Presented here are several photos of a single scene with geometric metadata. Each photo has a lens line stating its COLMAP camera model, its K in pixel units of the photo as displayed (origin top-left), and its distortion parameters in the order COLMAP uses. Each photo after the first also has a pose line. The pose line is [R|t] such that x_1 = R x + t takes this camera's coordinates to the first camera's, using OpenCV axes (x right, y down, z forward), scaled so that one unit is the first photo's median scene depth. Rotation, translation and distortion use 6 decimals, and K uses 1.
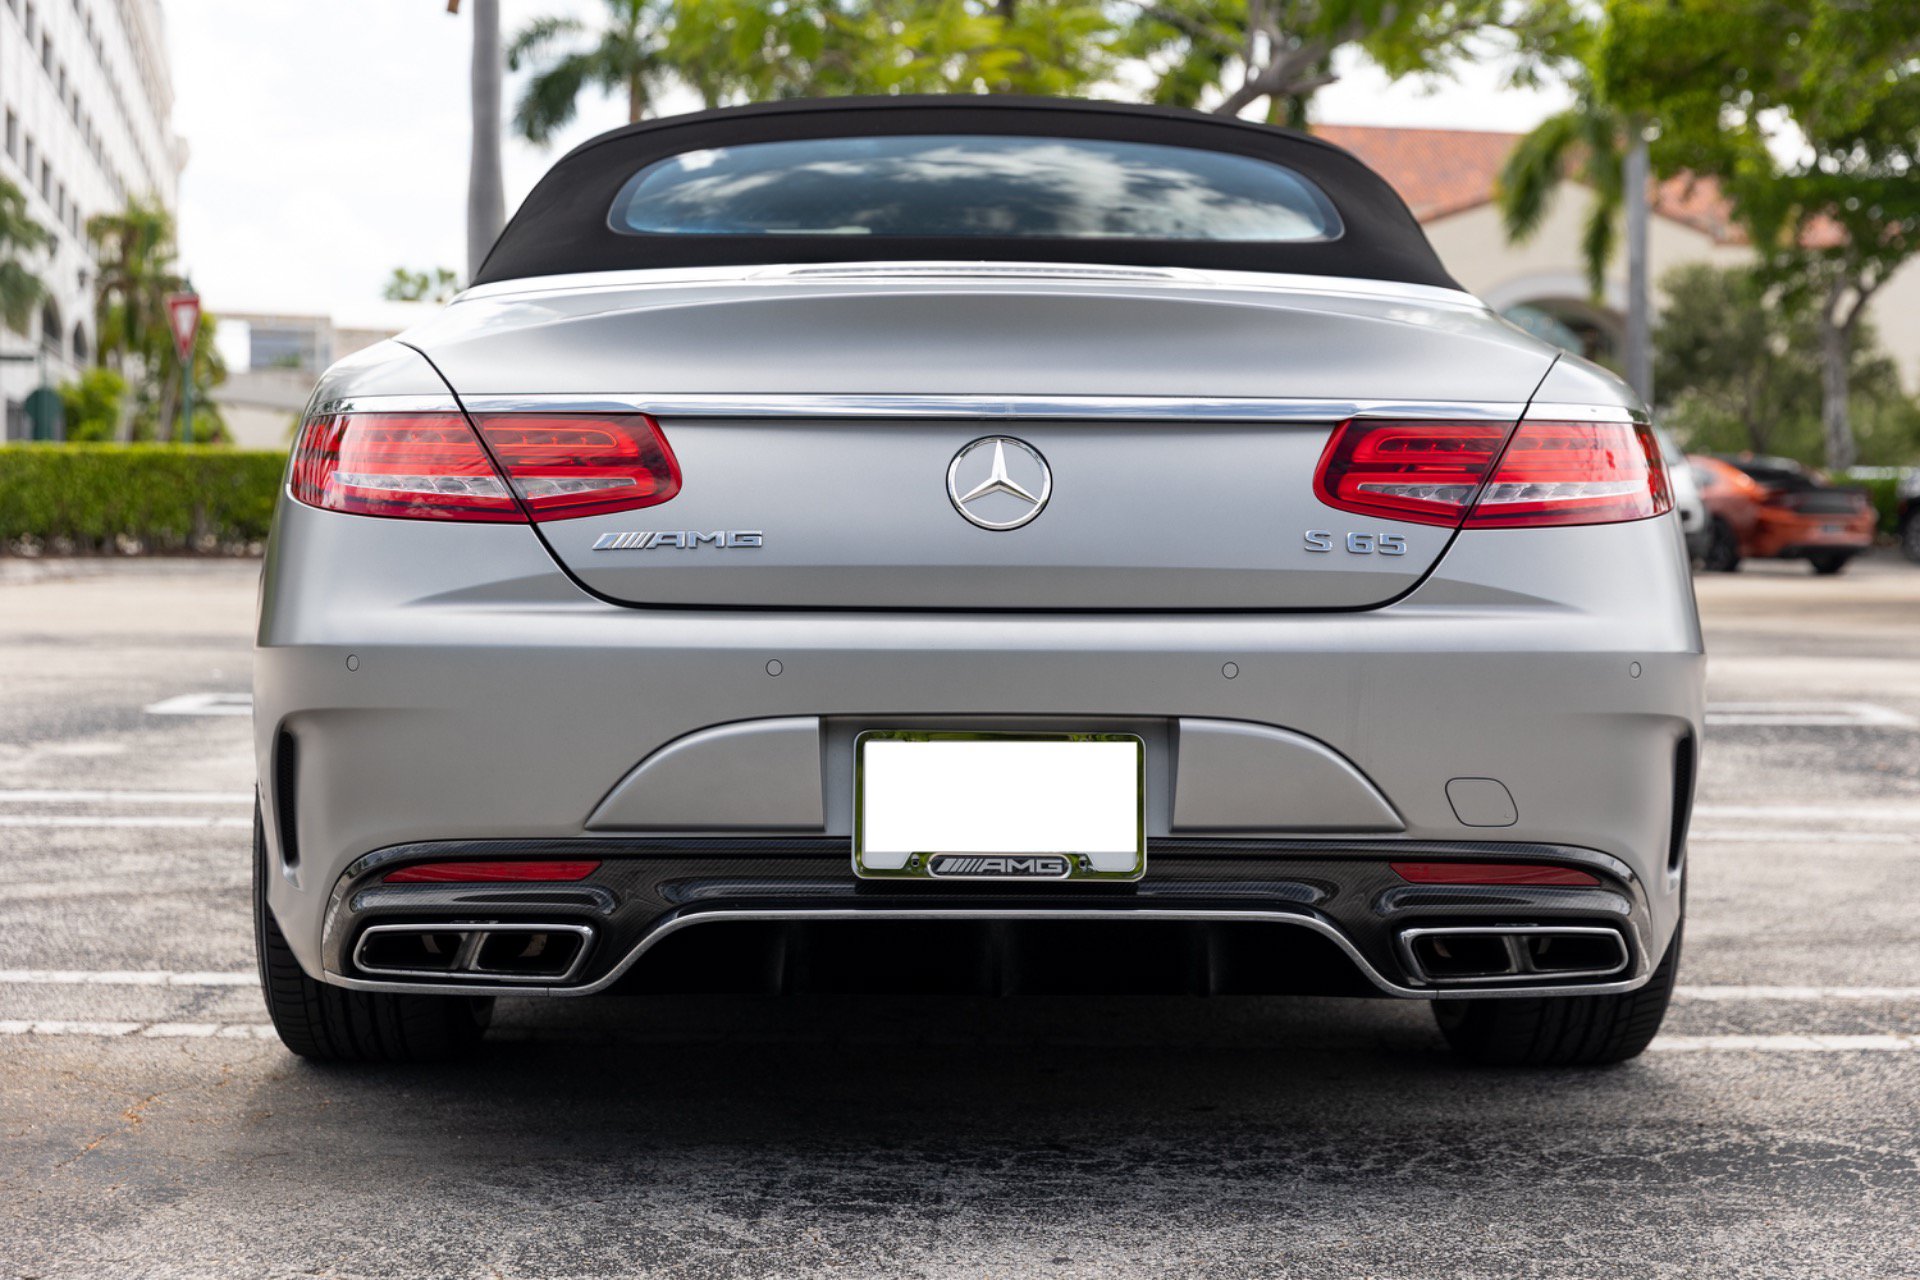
lens RADIAL K [[3025.0, 0, 960.0], [0, 3025.0, 640.0], [0, 0, 1]] dist [0.025954, -0.030819]
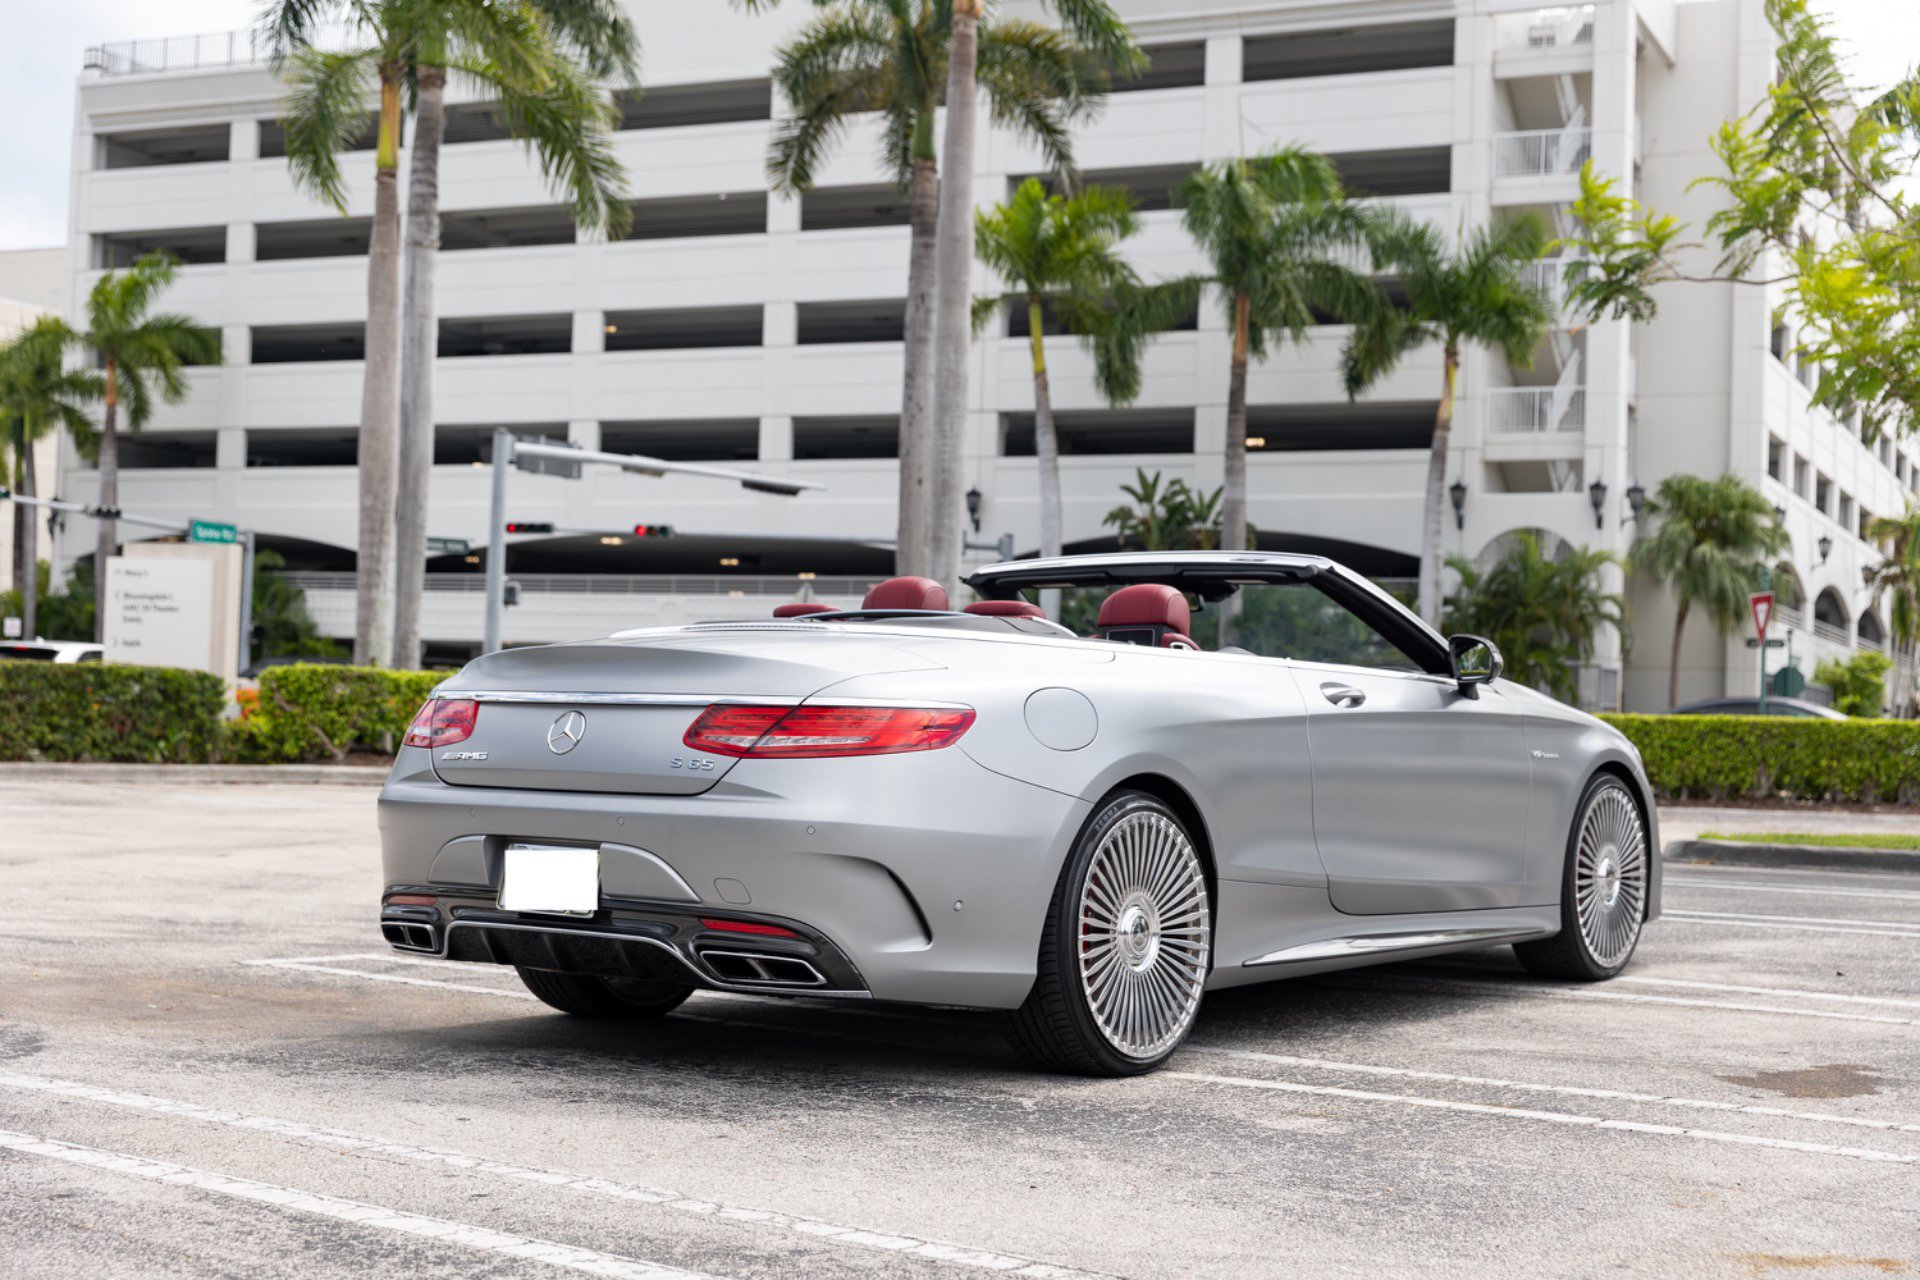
lens RADIAL K [[2641.2, 0, 962.5], [0, 2641.2, 676.4], [0, 0, 1]] dist [0.014146, 0.030793]
pose [[0.783108, -0.004050, -0.621873, 0.968743], [-0.044716, 0.997024, -0.062803, 0.010196], [0.620276, 0.076989, 0.780596, -0.220467]]
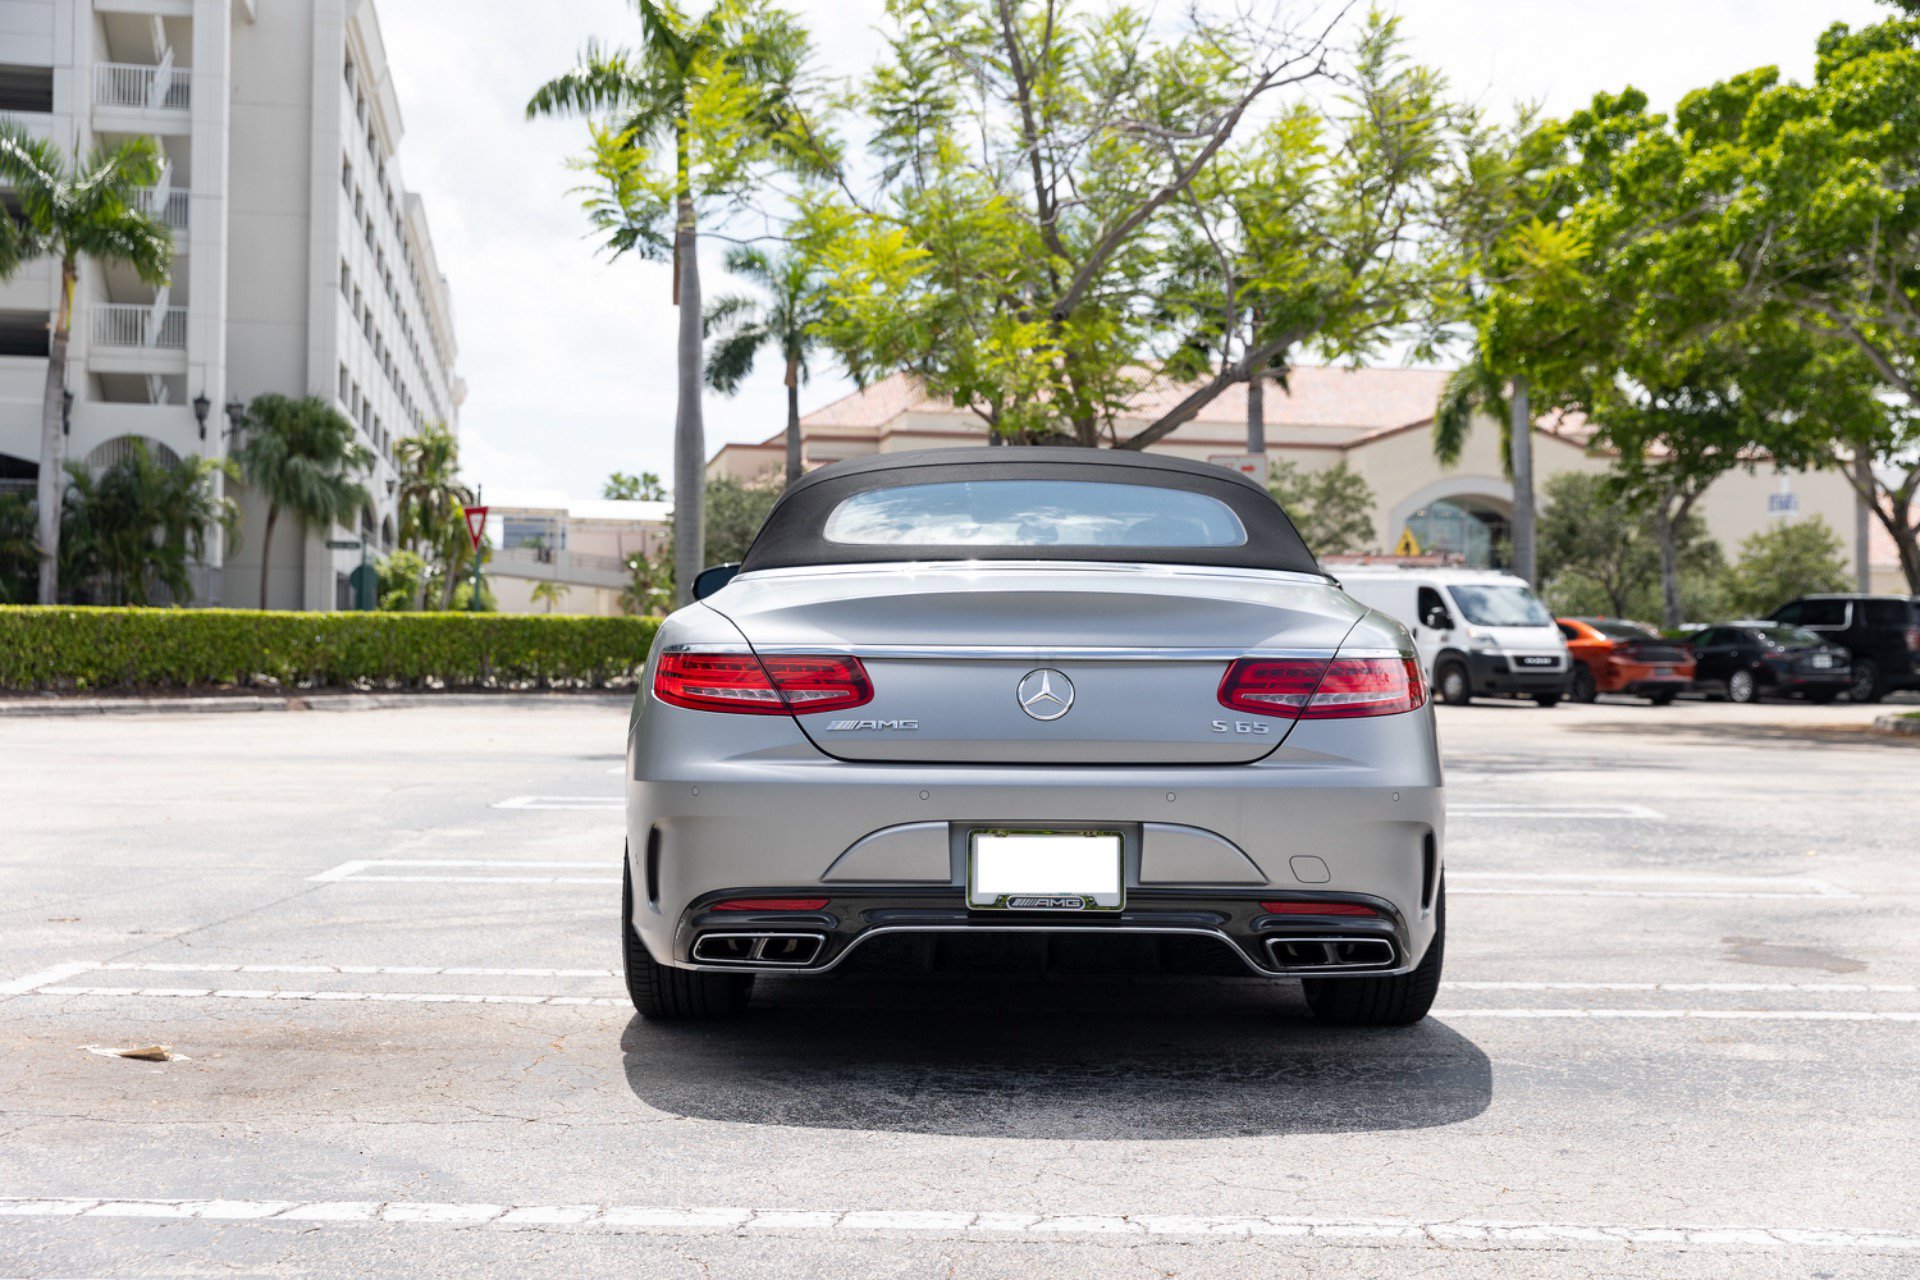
lens RADIAL K [[2272.0, 0, 960.0], [0, 2272.0, 640.0], [0, 0, 1]] dist [0.015244, 0.015491]
pose [[0.999549, -0.000194, -0.030031, 0.001675], [-0.001214, 0.998900, -0.046885, -0.013869], [0.030007, 0.046900, 0.998449, -0.263992]]
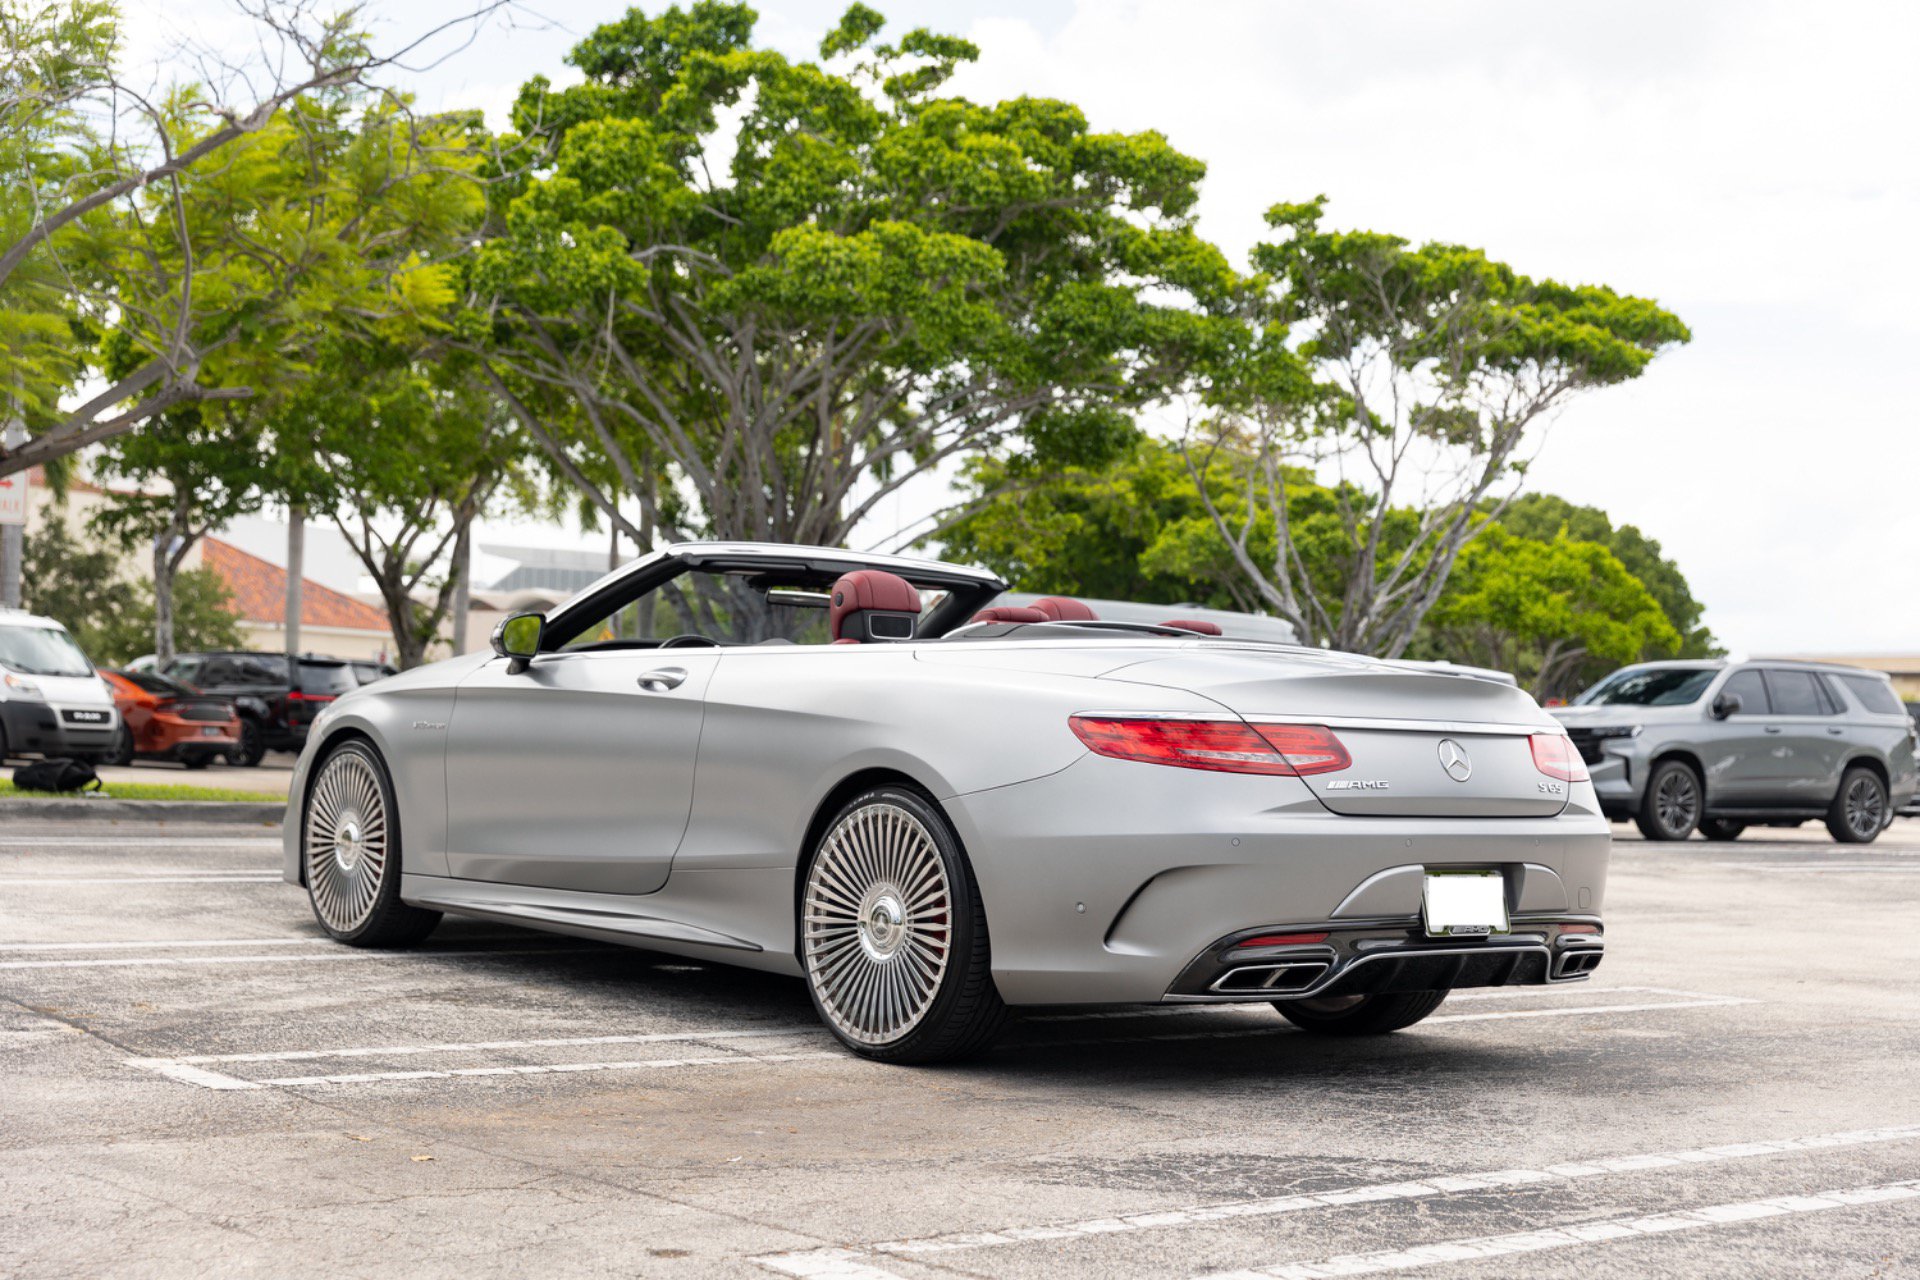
lens RADIAL K [[2641.2, 0, 962.5], [0, 2641.2, 676.4], [0, 0, 1]] dist [0.014146, 0.030793]
pose [[0.777684, 0.038738, 0.627461, -1.036509], [-0.004885, 0.998442, -0.055587, -0.002772], [-0.628637, 0.040165, 0.776661, -0.213982]]
